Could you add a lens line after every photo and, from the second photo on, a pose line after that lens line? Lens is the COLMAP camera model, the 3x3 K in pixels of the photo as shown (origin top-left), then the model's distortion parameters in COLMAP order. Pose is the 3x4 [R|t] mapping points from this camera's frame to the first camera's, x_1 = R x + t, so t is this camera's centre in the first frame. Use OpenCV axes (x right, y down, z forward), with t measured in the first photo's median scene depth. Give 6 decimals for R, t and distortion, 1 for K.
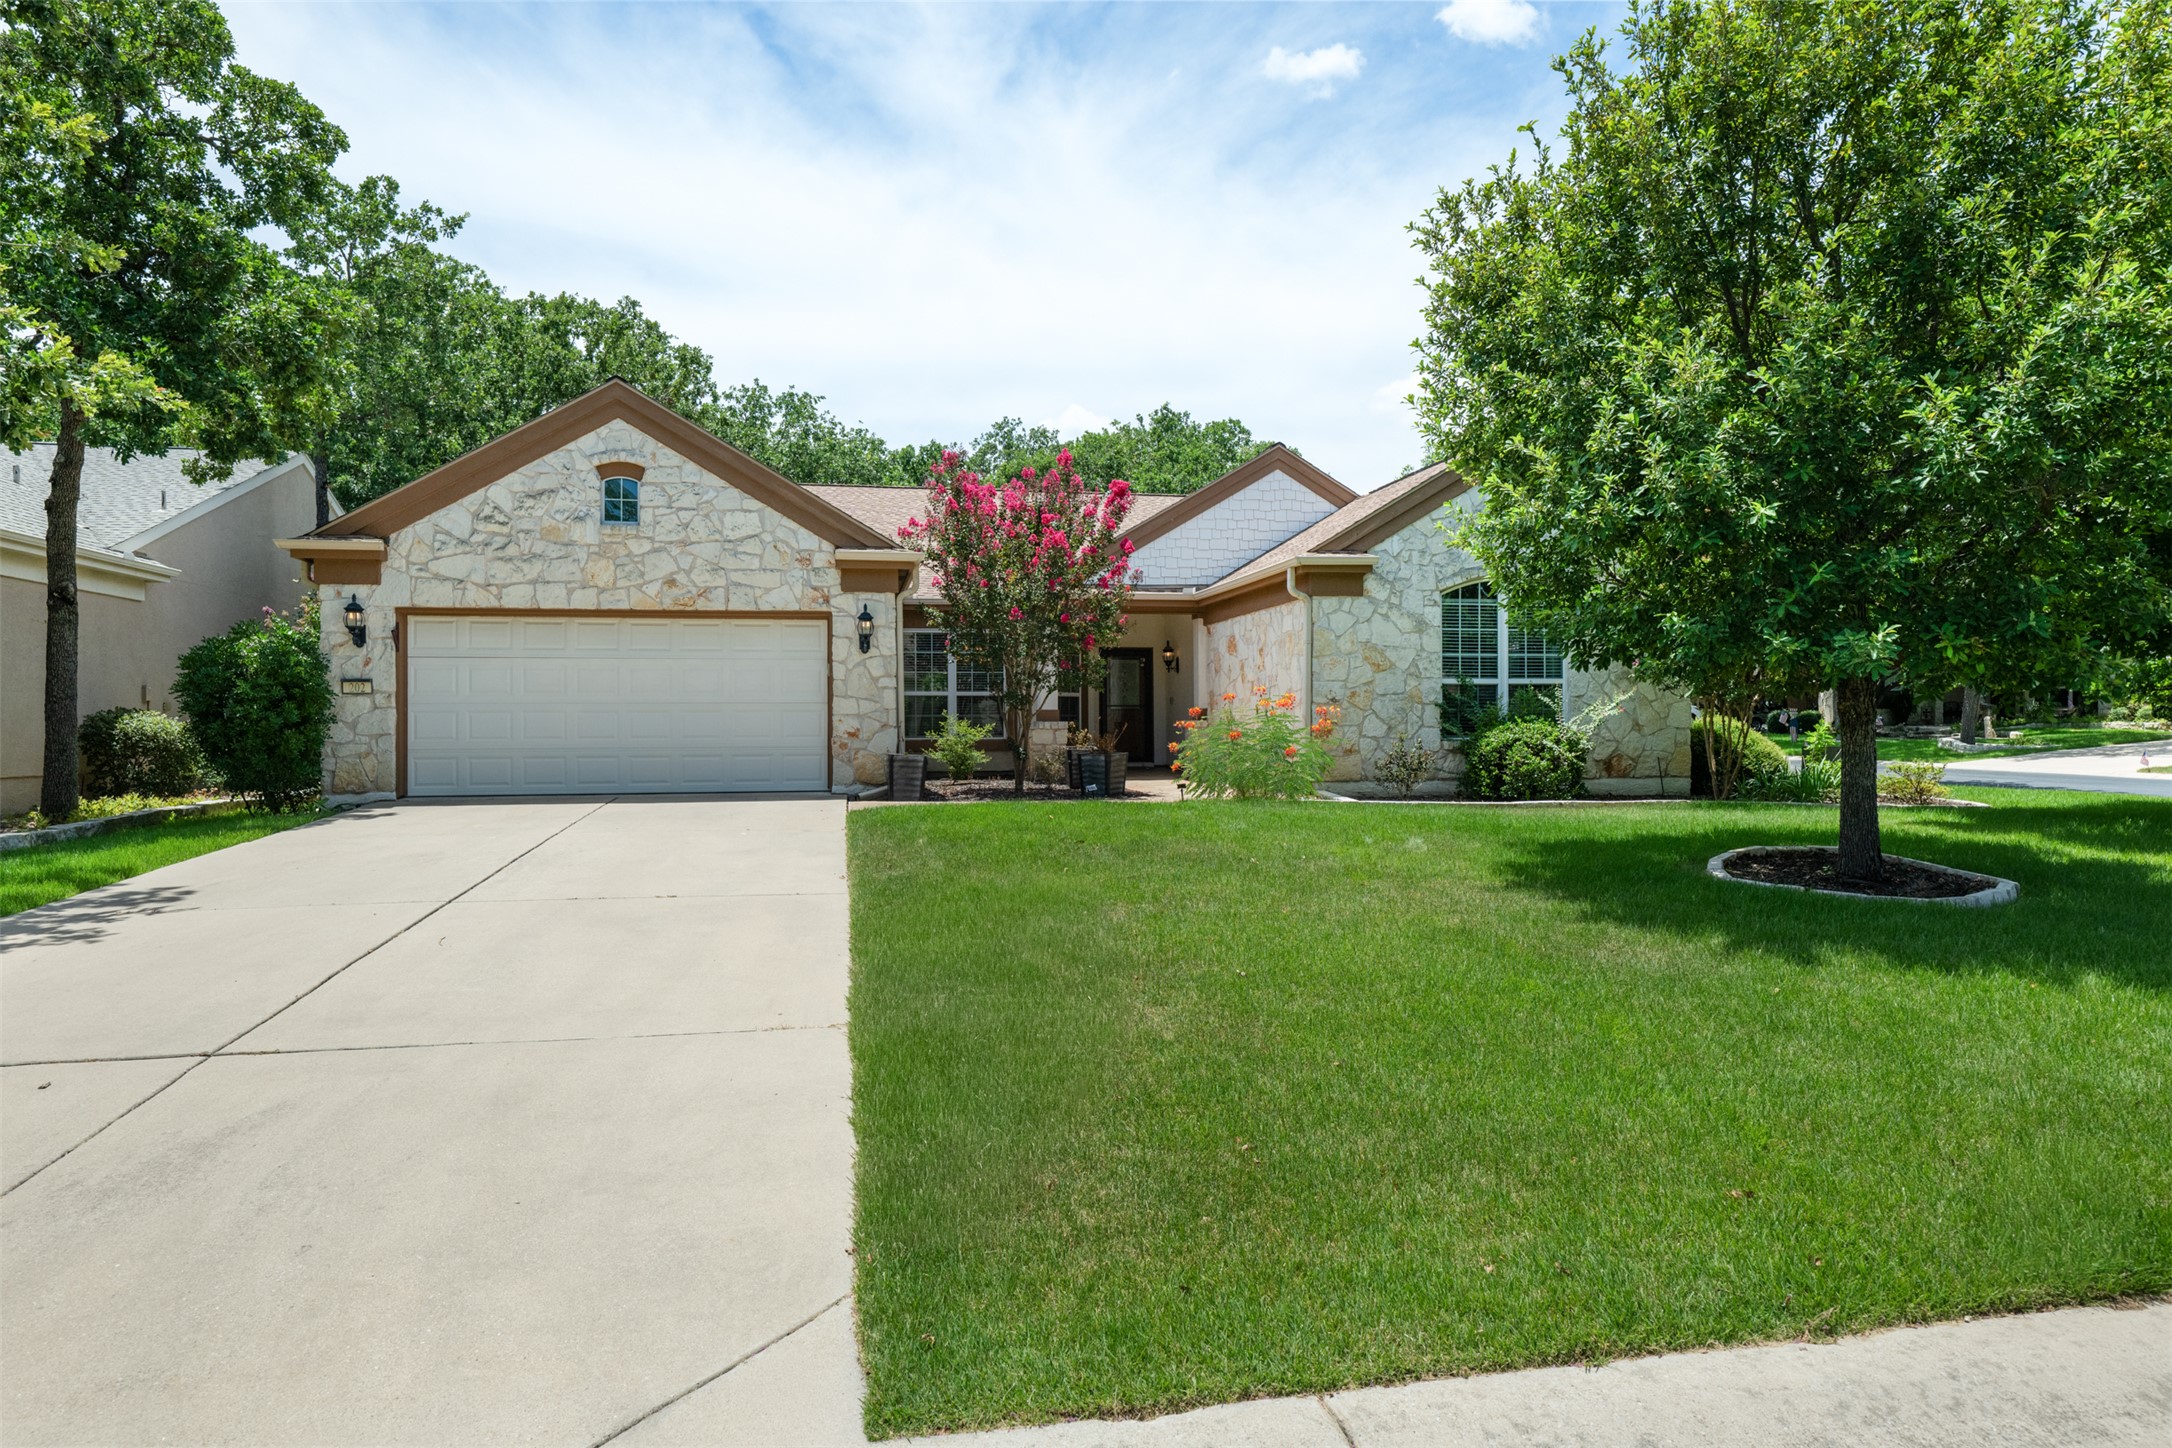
lens RADIAL K [[1276.4, 0, 1088.6], [0, 1276.4, 721.8], [0, 0, 1]] dist [-0.000463, 0.001033]
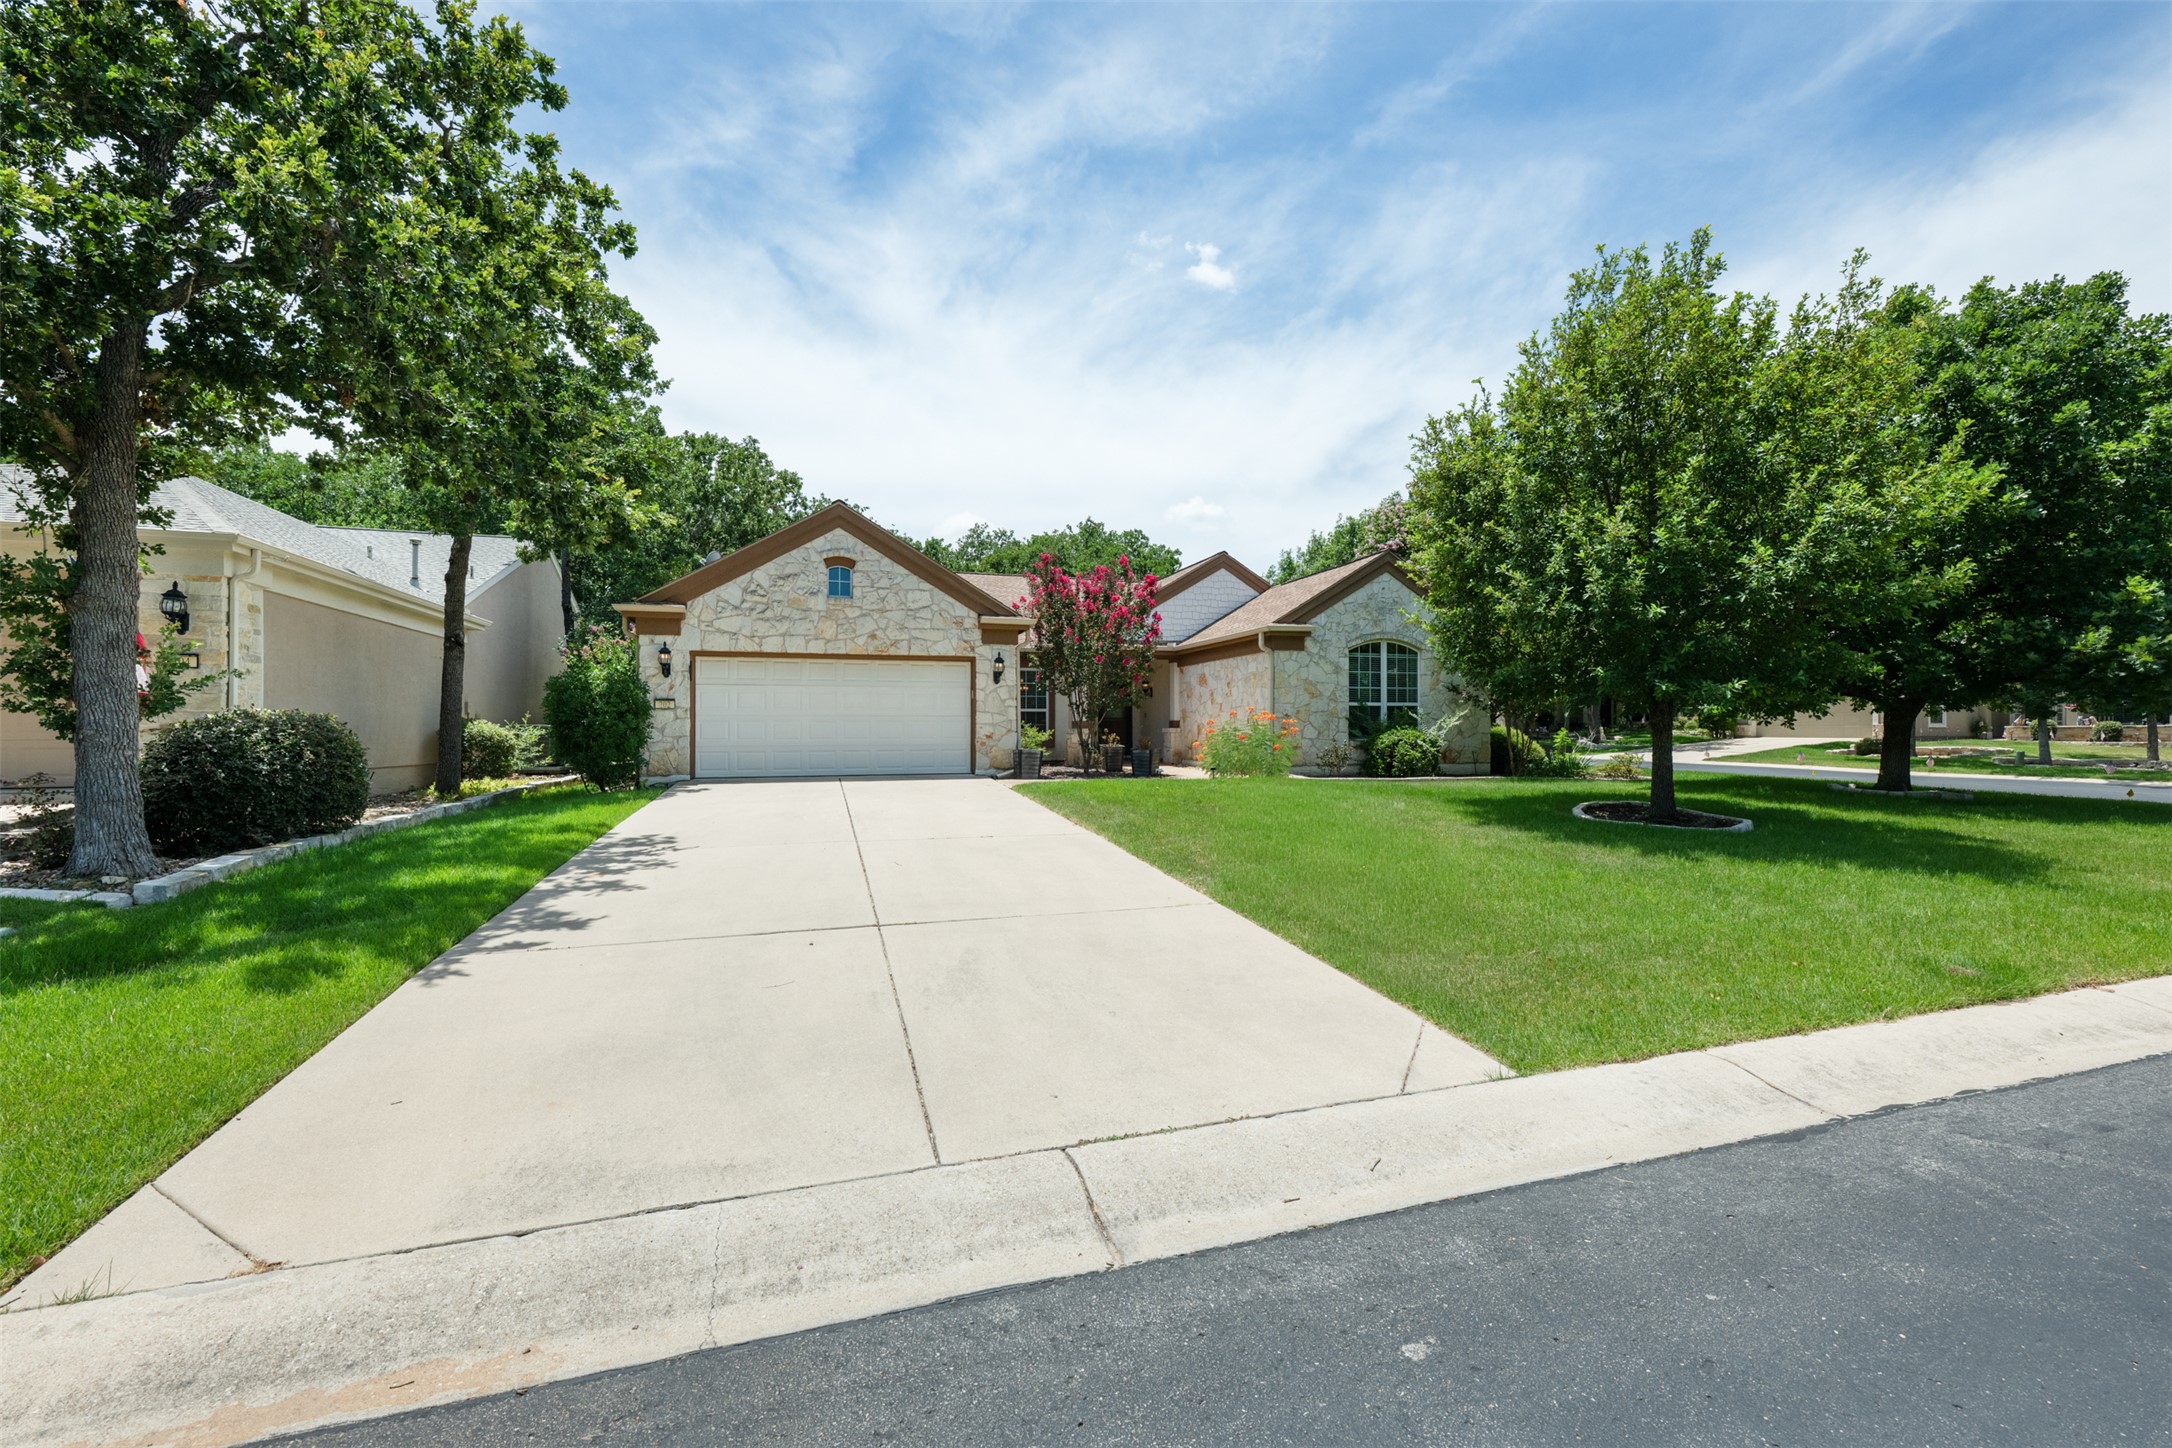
lens RADIAL K [[868.2, 0, 1089.3], [0, 868.2, 722.9], [0, 0, 1]] dist [-0.000498, 0.000040]
pose [[0.993039, 0.002359, 0.117759, -0.192622], [-0.001374, 0.999963, -0.008444, 0.002125], [-0.117775, 0.008223, 0.993006, -0.056162]]
